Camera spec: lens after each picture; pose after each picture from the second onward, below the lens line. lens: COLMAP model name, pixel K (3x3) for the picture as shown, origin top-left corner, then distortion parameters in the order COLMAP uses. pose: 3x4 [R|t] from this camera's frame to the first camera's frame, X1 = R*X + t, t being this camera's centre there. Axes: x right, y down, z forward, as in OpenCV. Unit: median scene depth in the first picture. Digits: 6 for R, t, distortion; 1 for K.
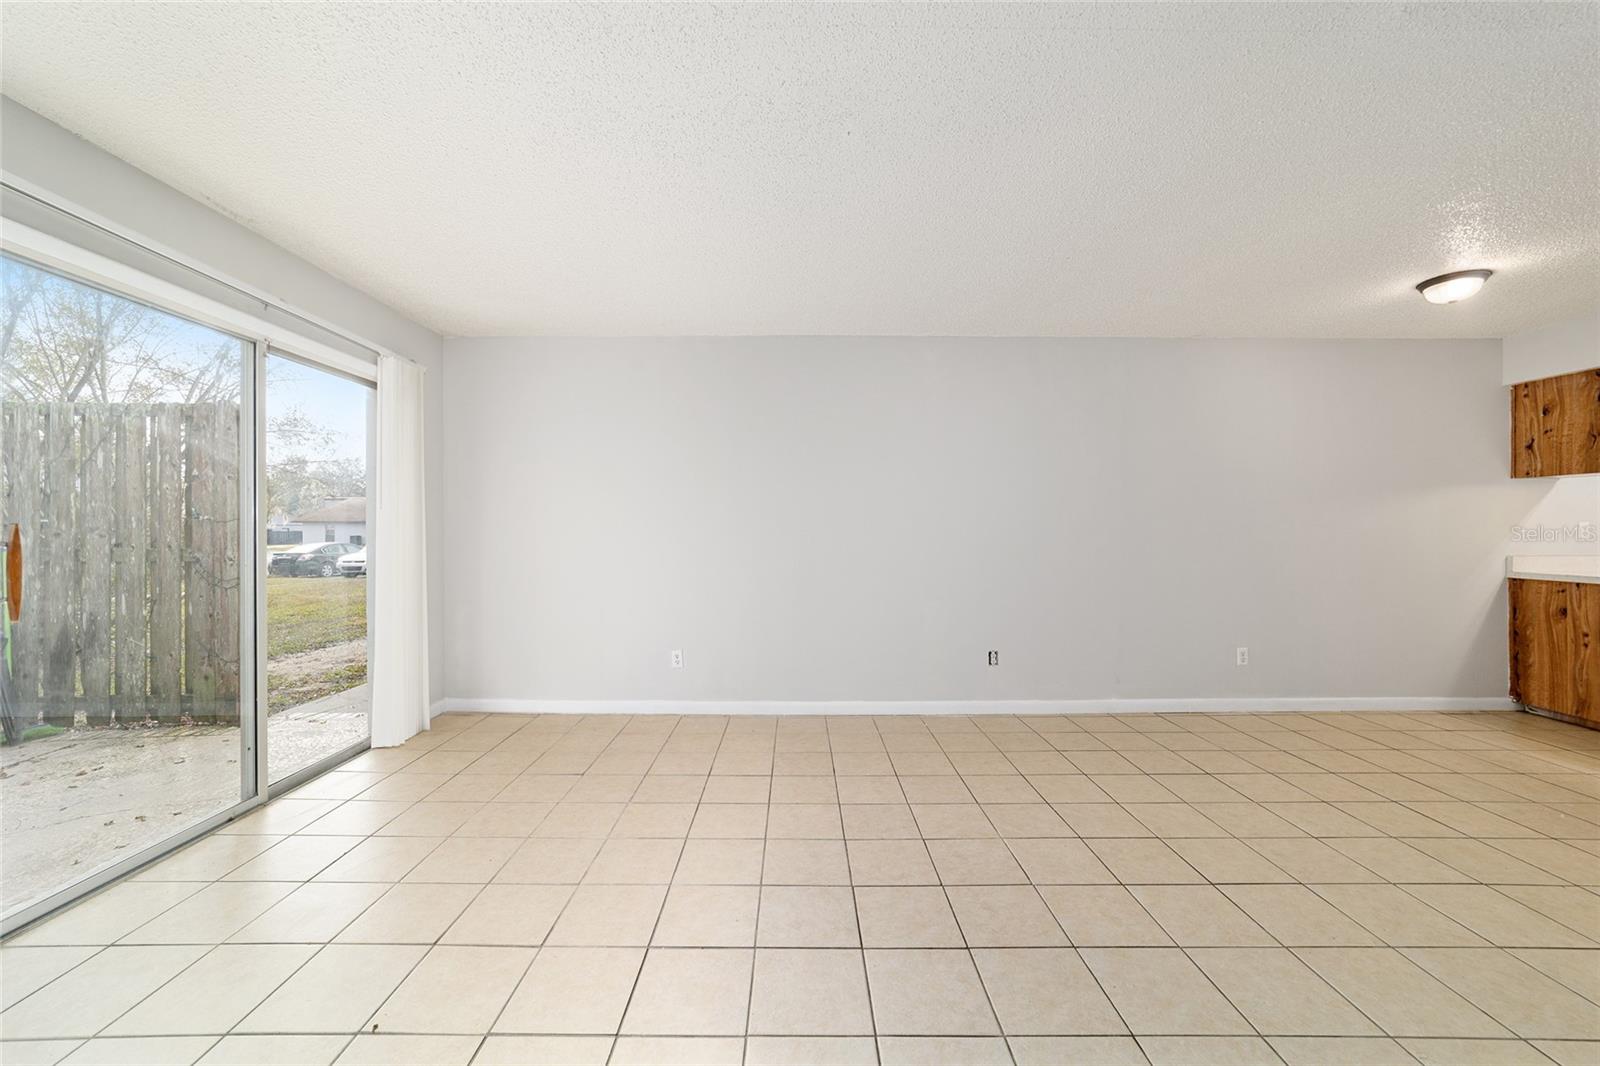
lens RADIAL K [[613.7, 0, 799.5], [0, 613.7, 528.9], [0, 0, 1]] dist [-0.012416, 0.006678]
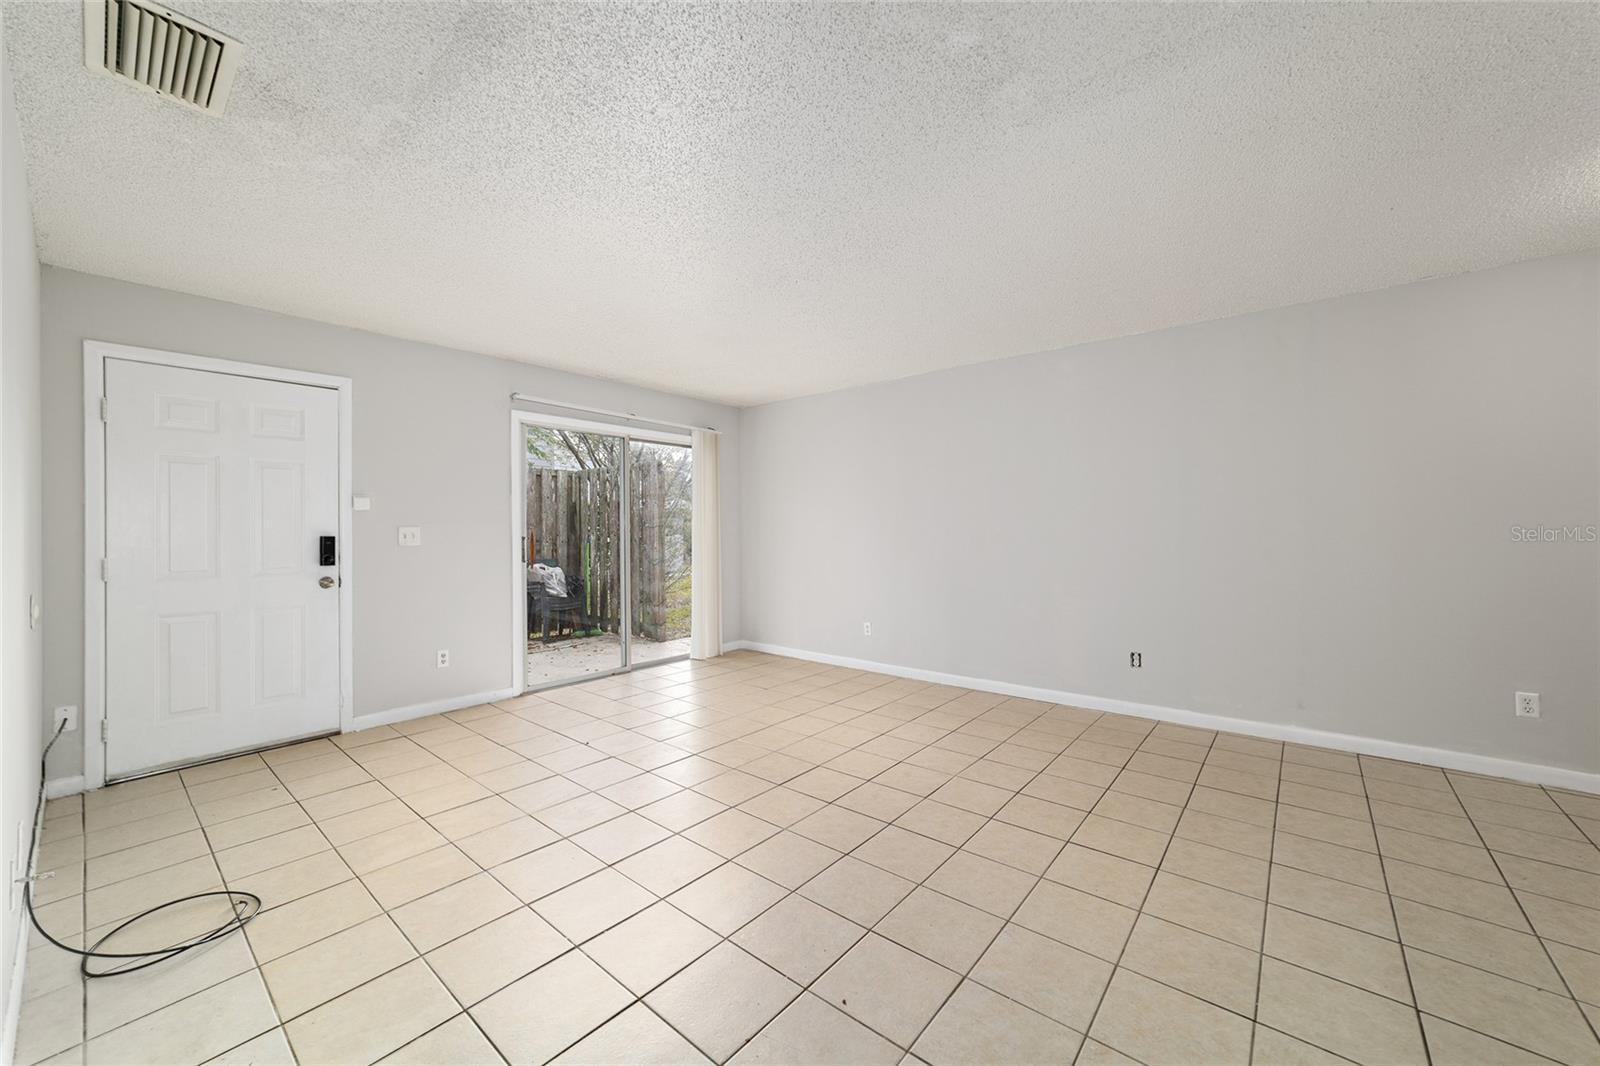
lens RADIAL K [[613.7, 0, 797.9], [0, 613.7, 533.5], [0, 0, 1]] dist [-0.012416, 0.006678]
pose [[0.762482, -0.001432, -0.647008, 0.565240], [0.007881, 0.999944, 0.007074, -0.004145], [0.646961, -0.010493, 0.762451, -0.106642]]
